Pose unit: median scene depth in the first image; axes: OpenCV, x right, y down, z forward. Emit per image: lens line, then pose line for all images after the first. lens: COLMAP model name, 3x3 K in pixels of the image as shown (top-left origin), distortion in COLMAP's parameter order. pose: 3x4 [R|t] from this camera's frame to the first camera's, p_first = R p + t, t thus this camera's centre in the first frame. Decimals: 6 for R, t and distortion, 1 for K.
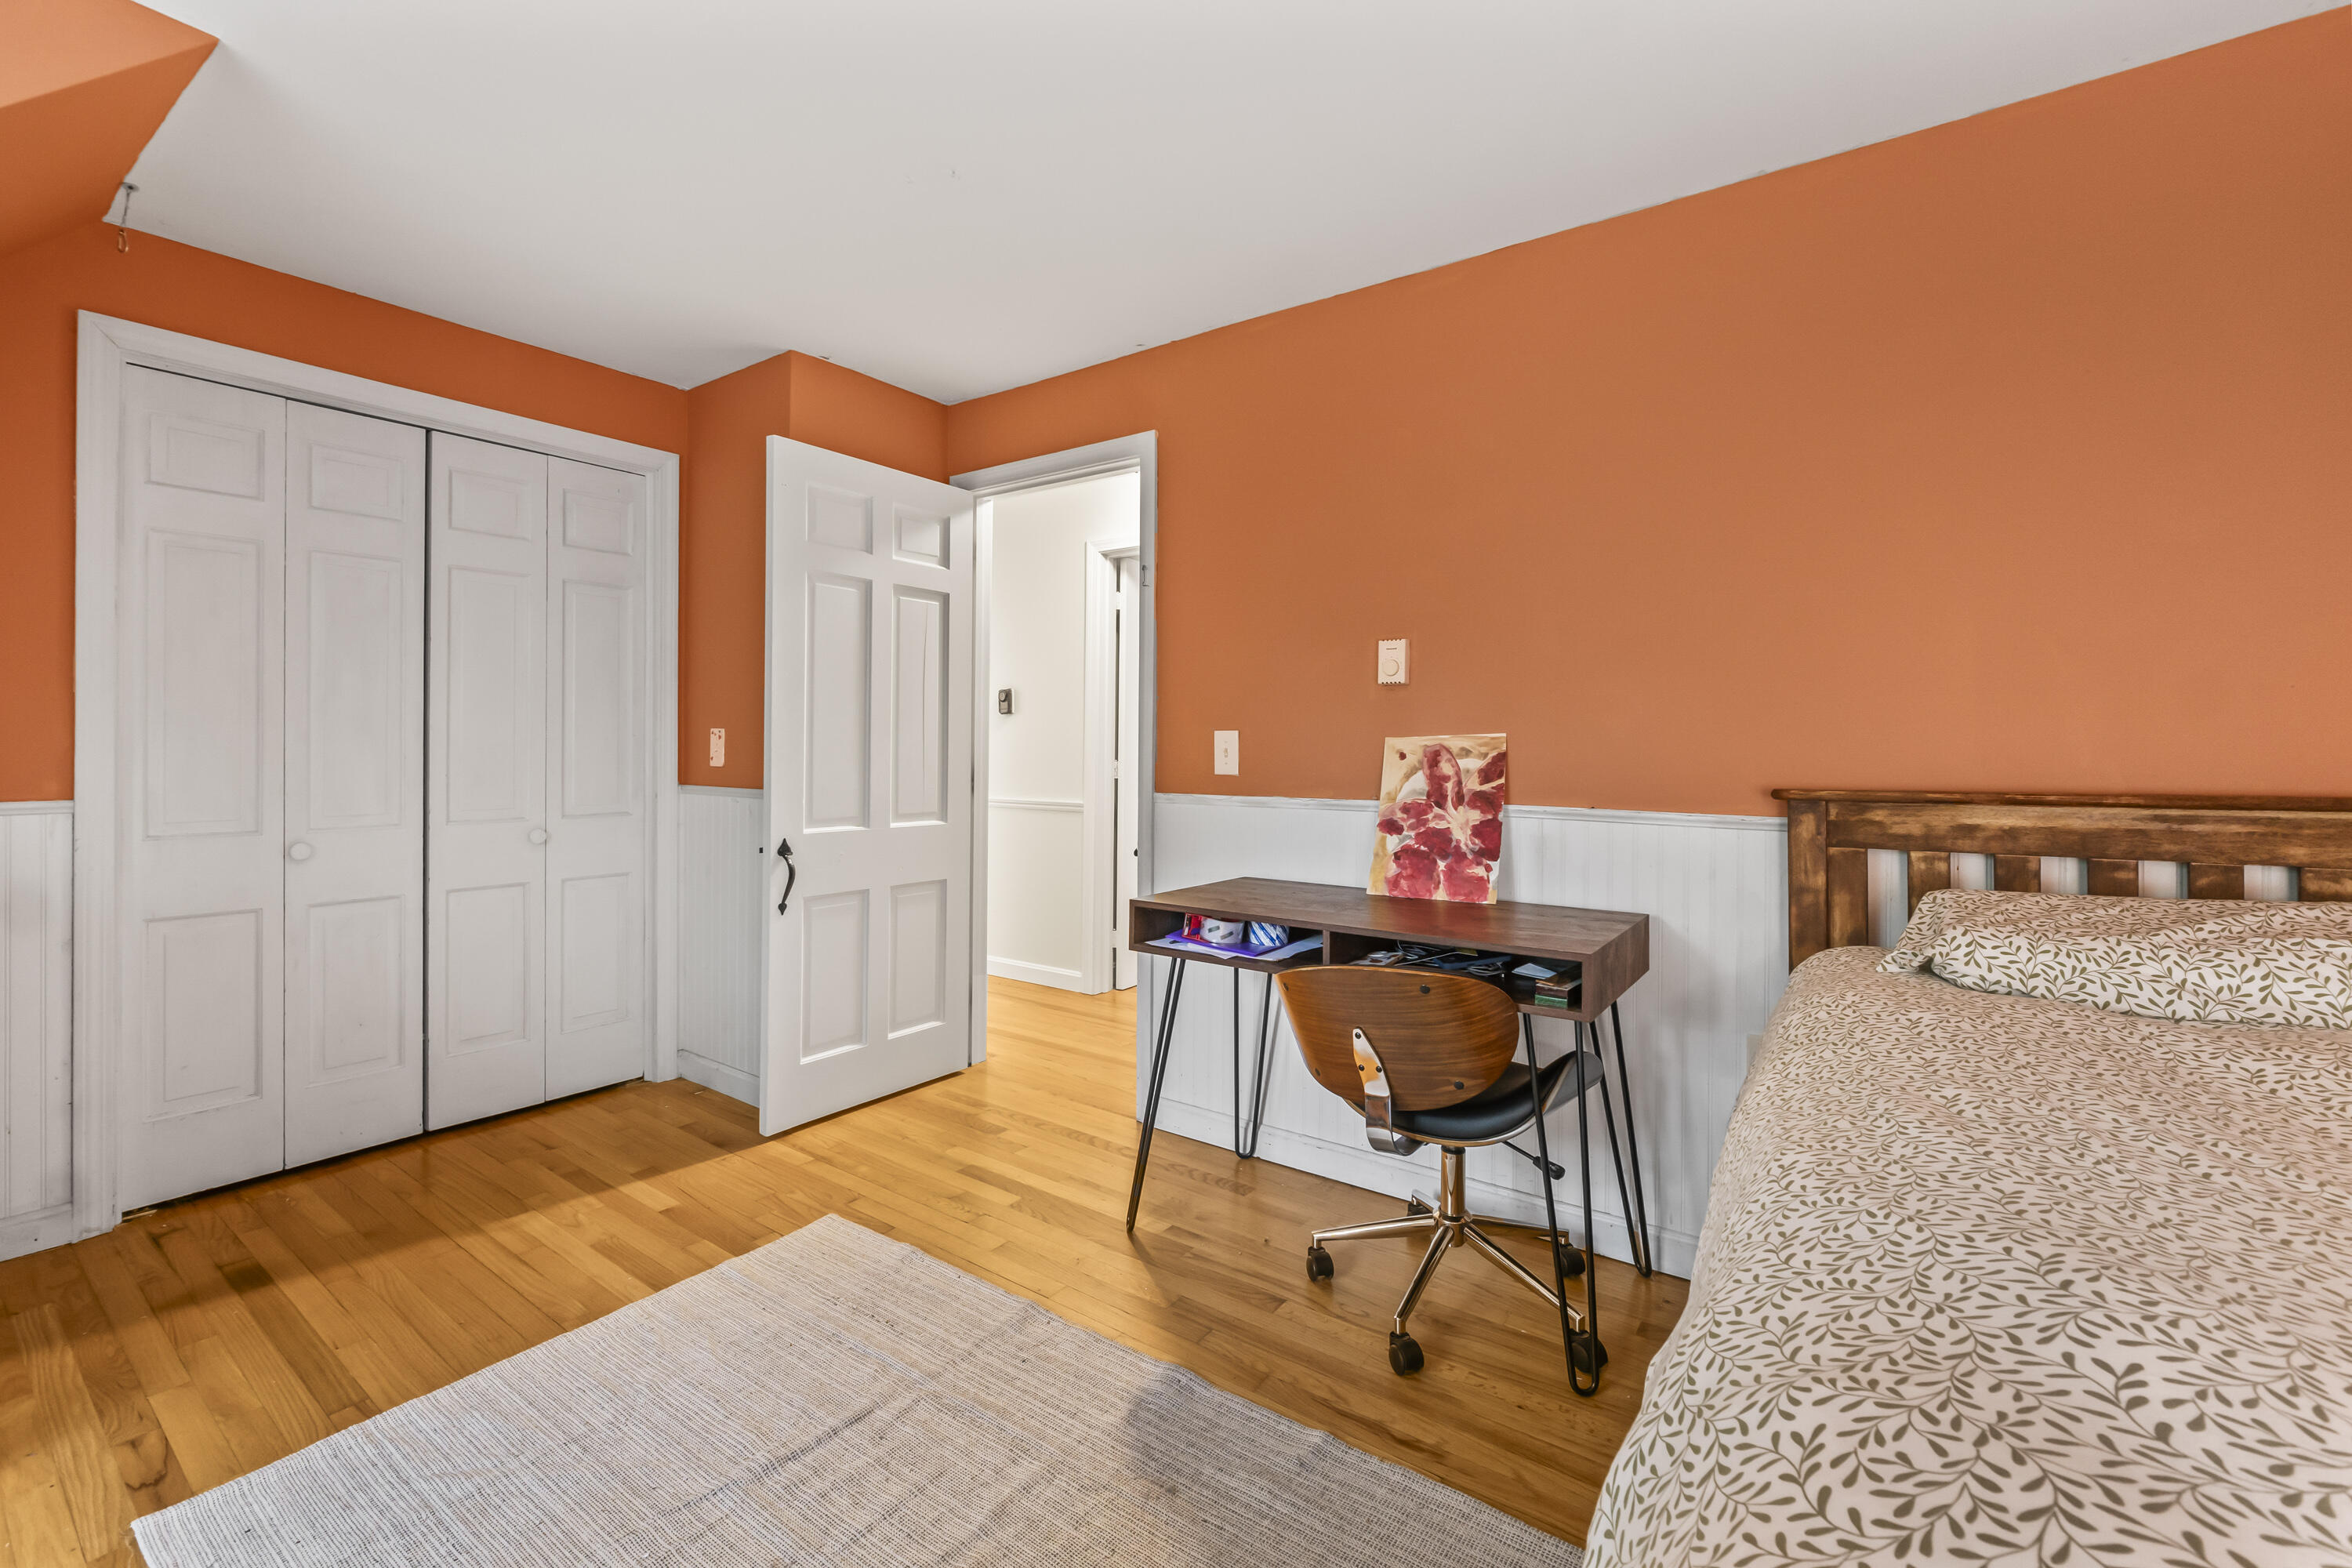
lens RADIAL K [[993.7, 0, 1169.5], [0, 993.7, 770.2], [0, 0, 1]] dist [-0.006695, 0.000242]
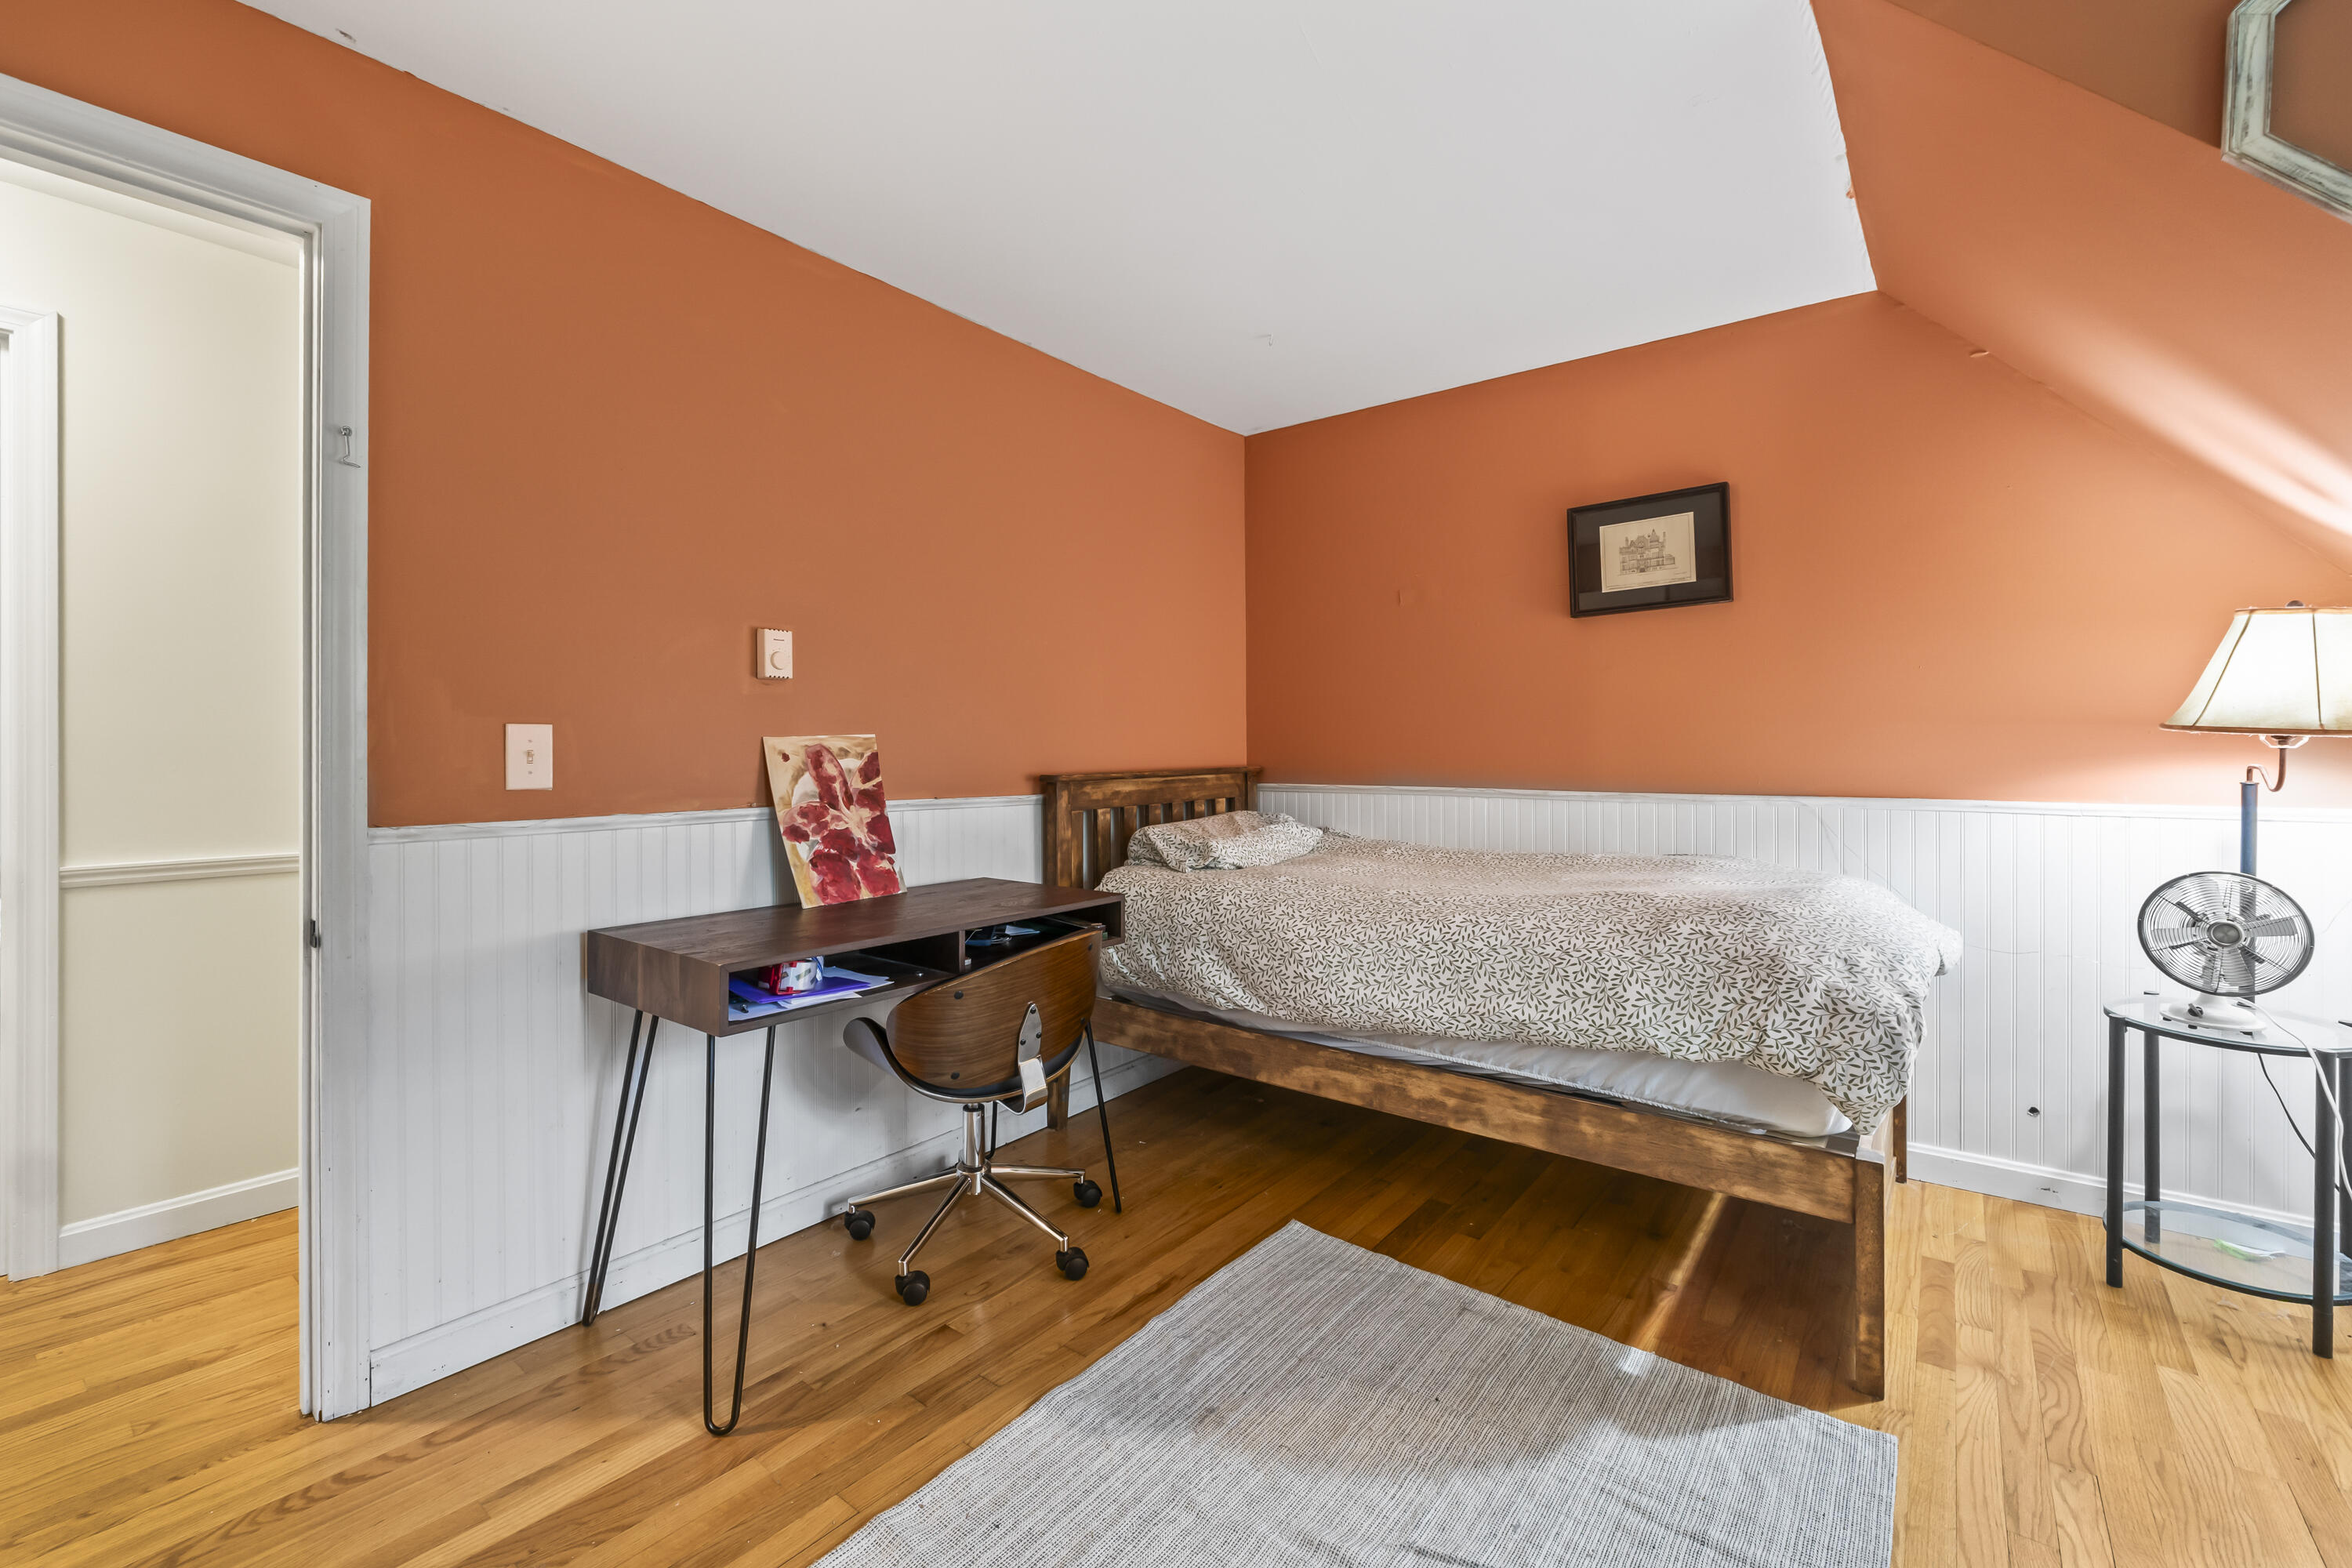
lens RADIAL K [[993.7, 0, 1168.7], [0, 993.7, 761.8], [0, 0, 1]] dist [-0.006695, 0.000242]
pose [[0.033000, -0.023945, 0.999168, -0.704752], [0.014071, 0.999625, 0.023491, -0.027711], [-0.999356, 0.013284, 0.033325, 0.633233]]
